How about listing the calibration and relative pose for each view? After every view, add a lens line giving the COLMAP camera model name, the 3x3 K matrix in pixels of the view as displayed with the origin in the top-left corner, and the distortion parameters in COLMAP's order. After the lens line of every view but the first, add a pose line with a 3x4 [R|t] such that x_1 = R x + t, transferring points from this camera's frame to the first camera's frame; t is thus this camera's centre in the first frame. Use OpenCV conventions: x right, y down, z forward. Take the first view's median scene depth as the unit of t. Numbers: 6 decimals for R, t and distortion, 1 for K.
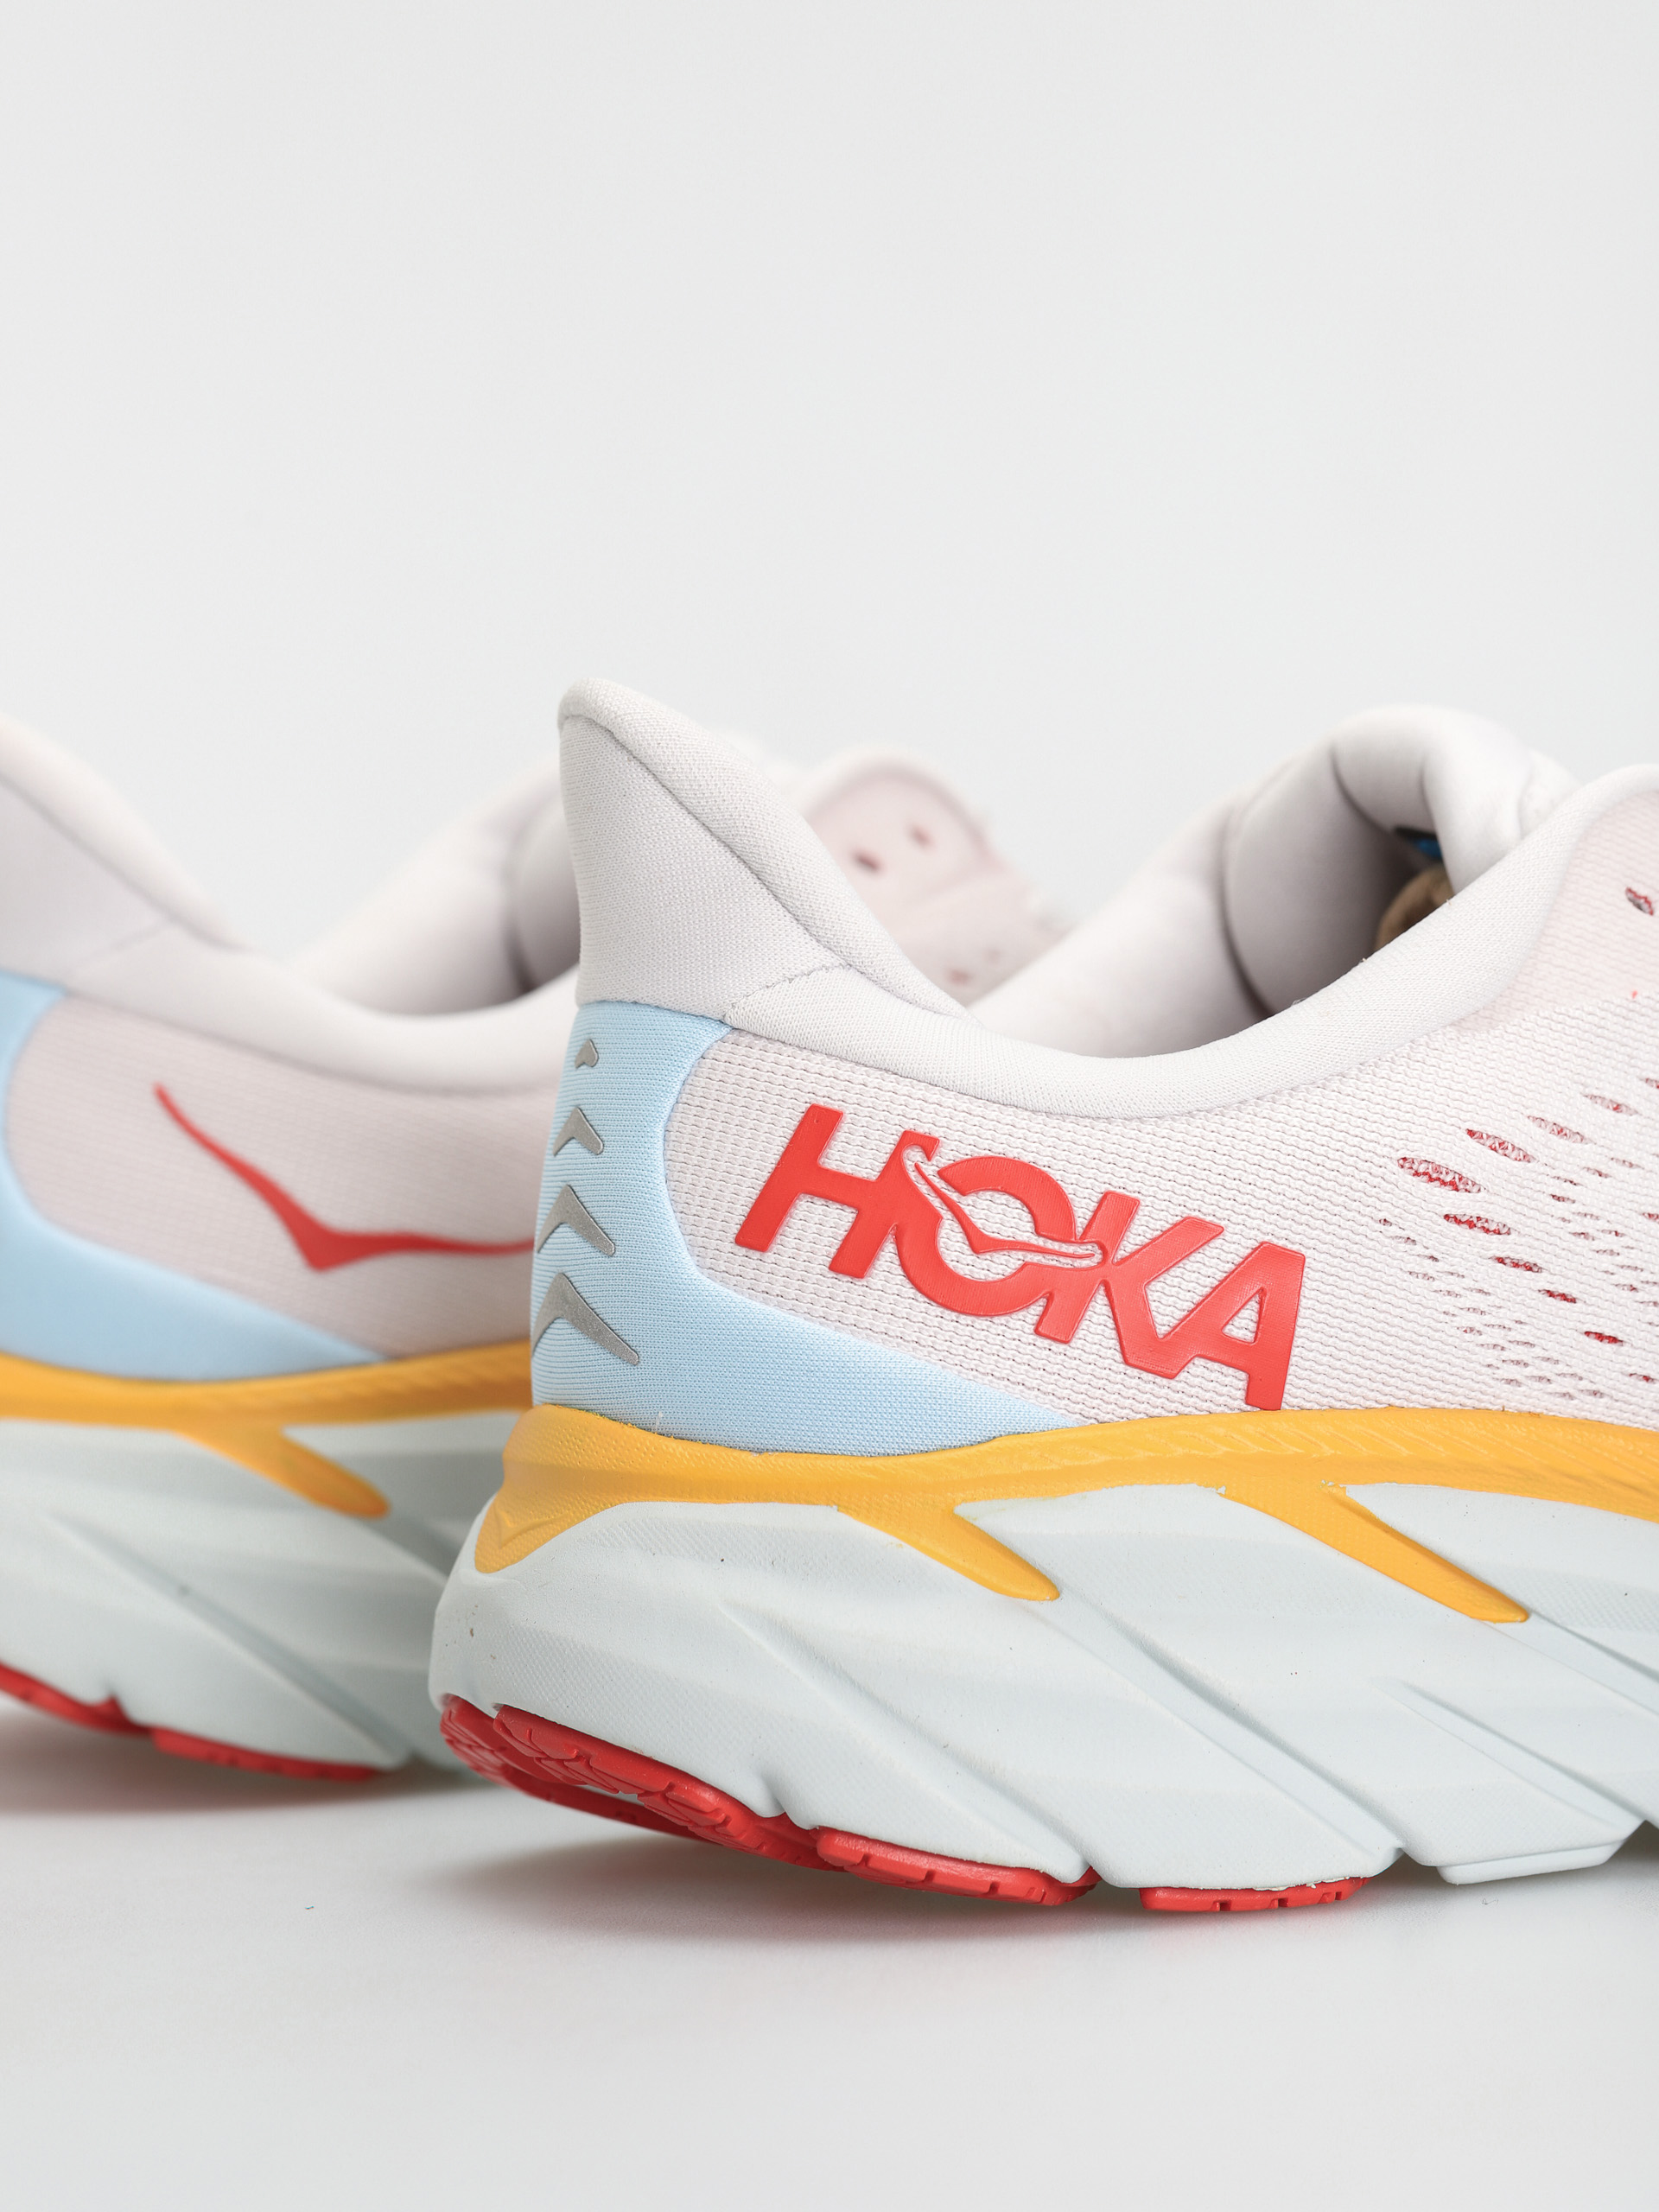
lens RADIAL K [[7676.6, 0, 829.5], [0, 7676.6, 1106.0], [0, 0, 1]] dist [-0.028531, 2.424734]
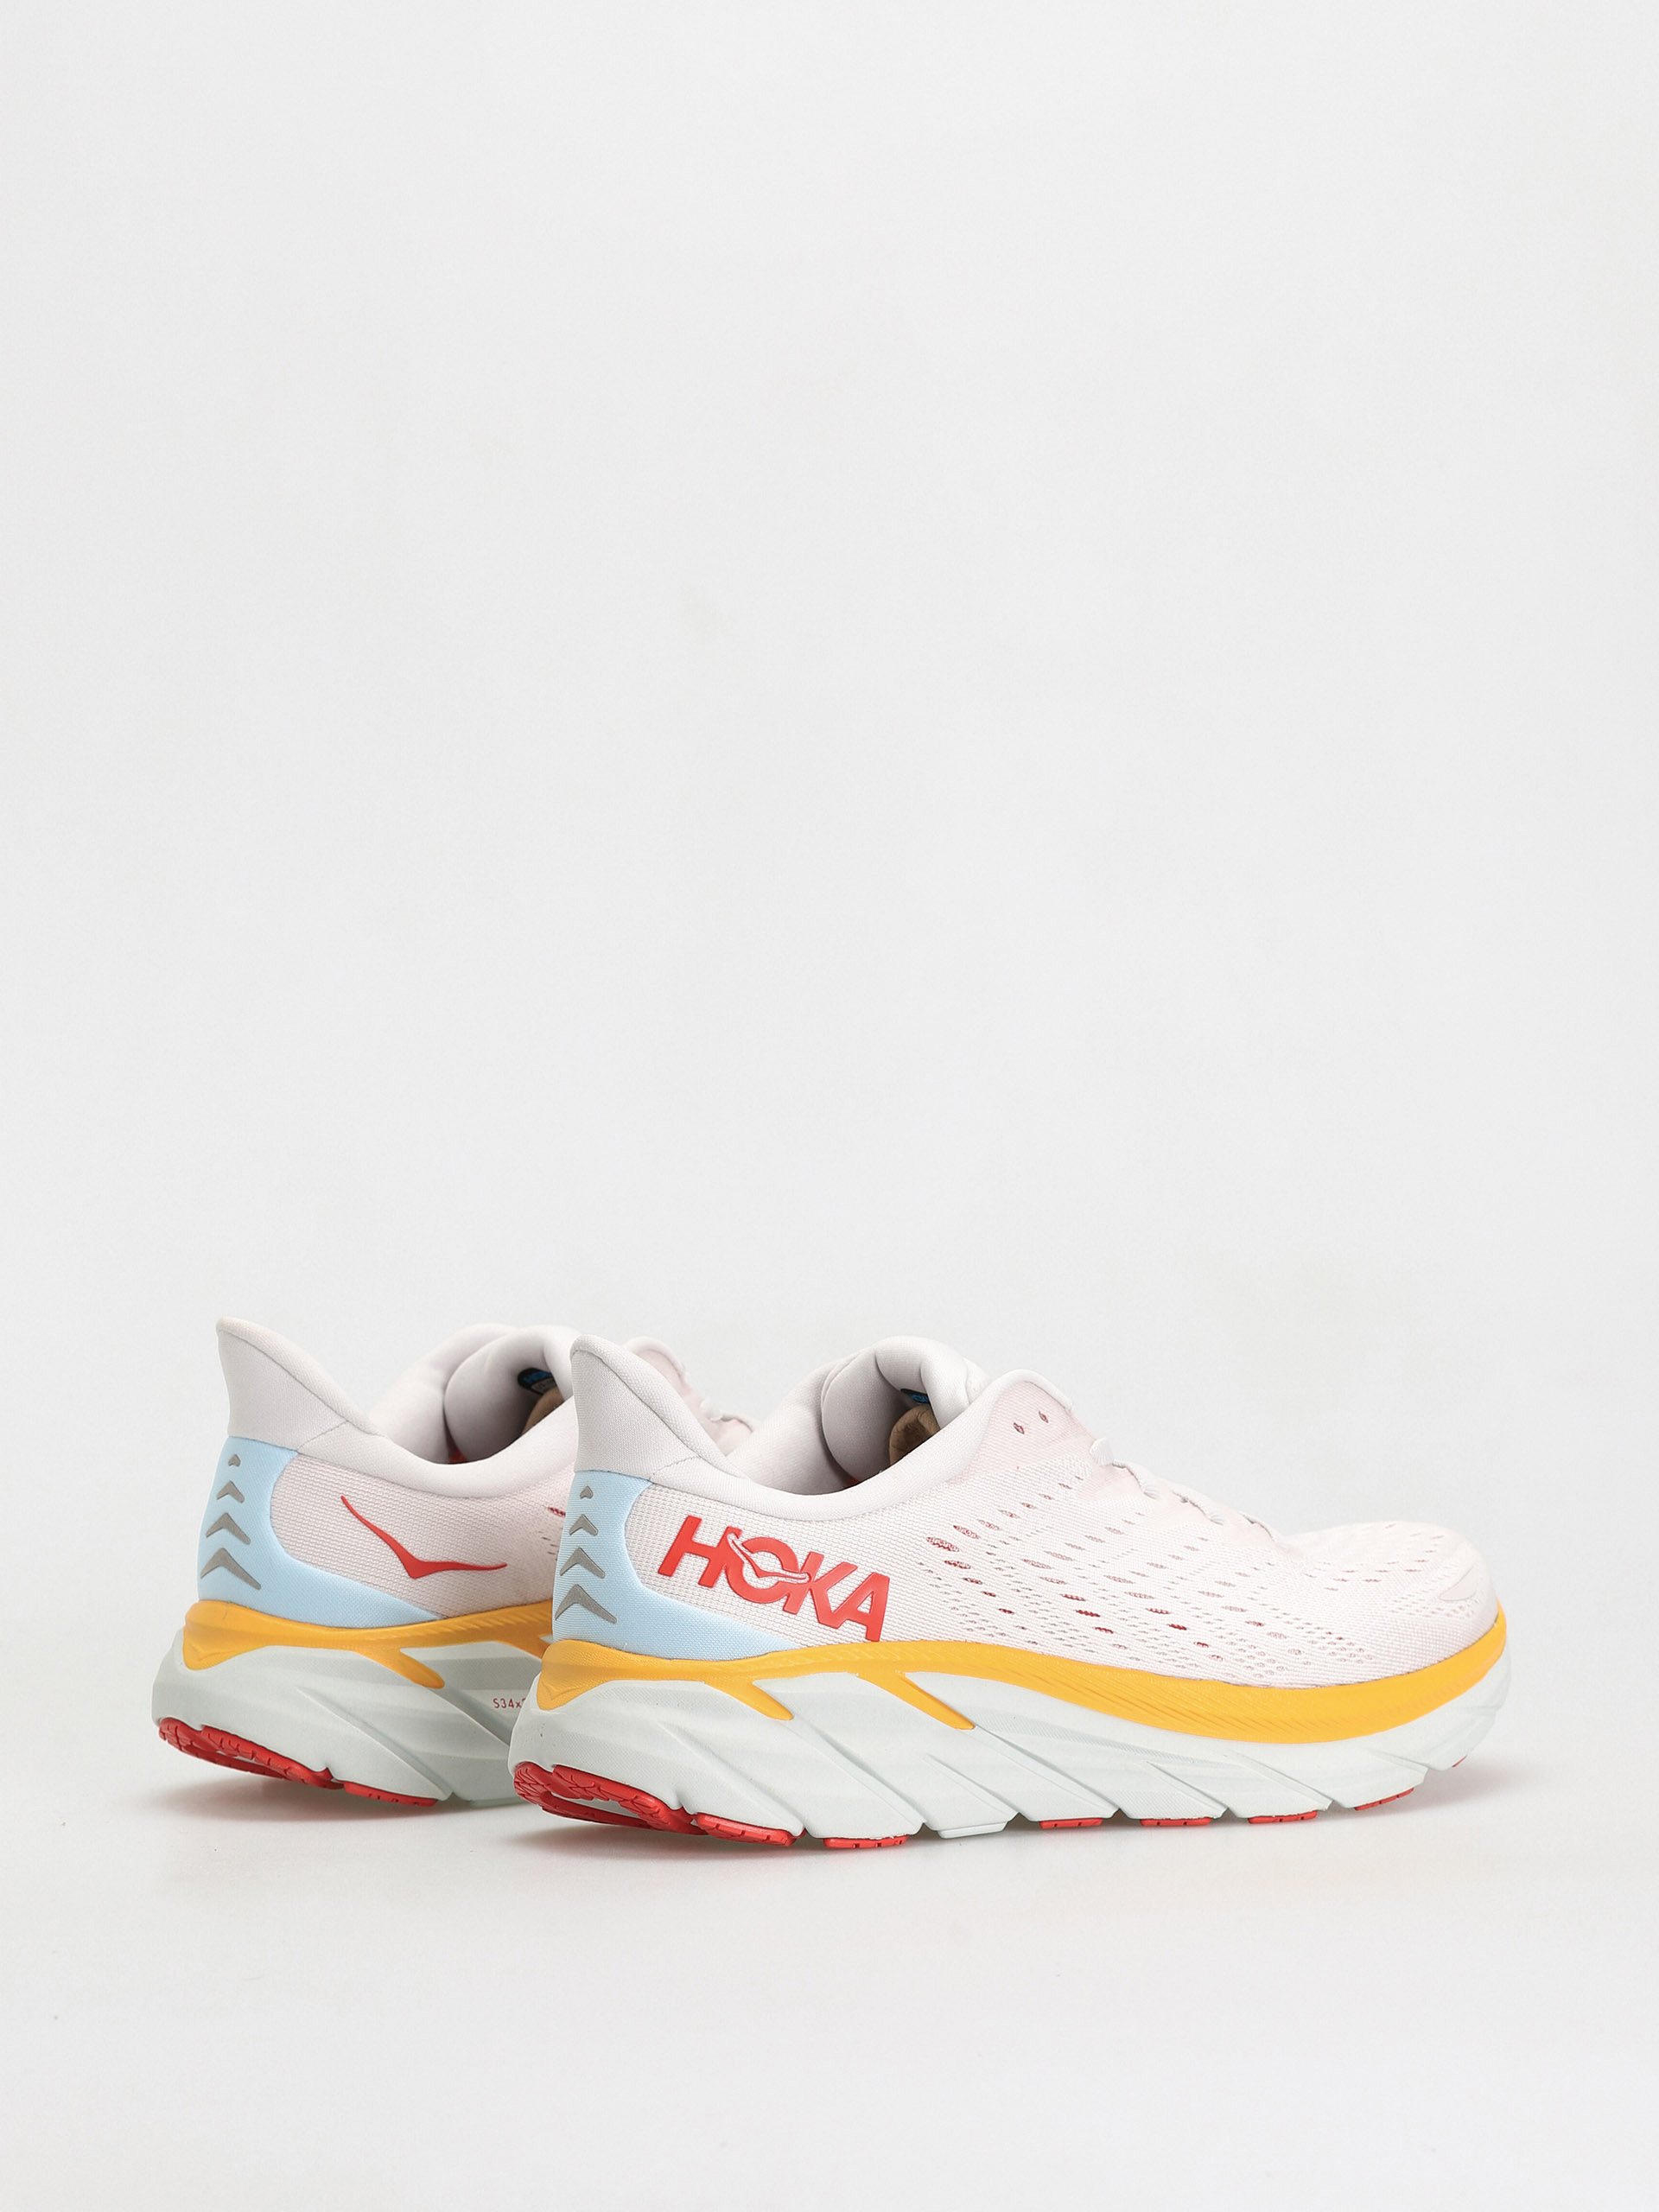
lens RADIAL K [[7676.6, 0, 829.5], [0, 7676.6, 1106.0], [0, 0, 1]] dist [-0.028531, 2.424734]
pose [[0.987680, 0.009234, 0.156217, -0.337466], [-0.005104, 0.999627, -0.026818, -0.064530], [-0.156407, 0.025690, 0.987359, -1.399067]]
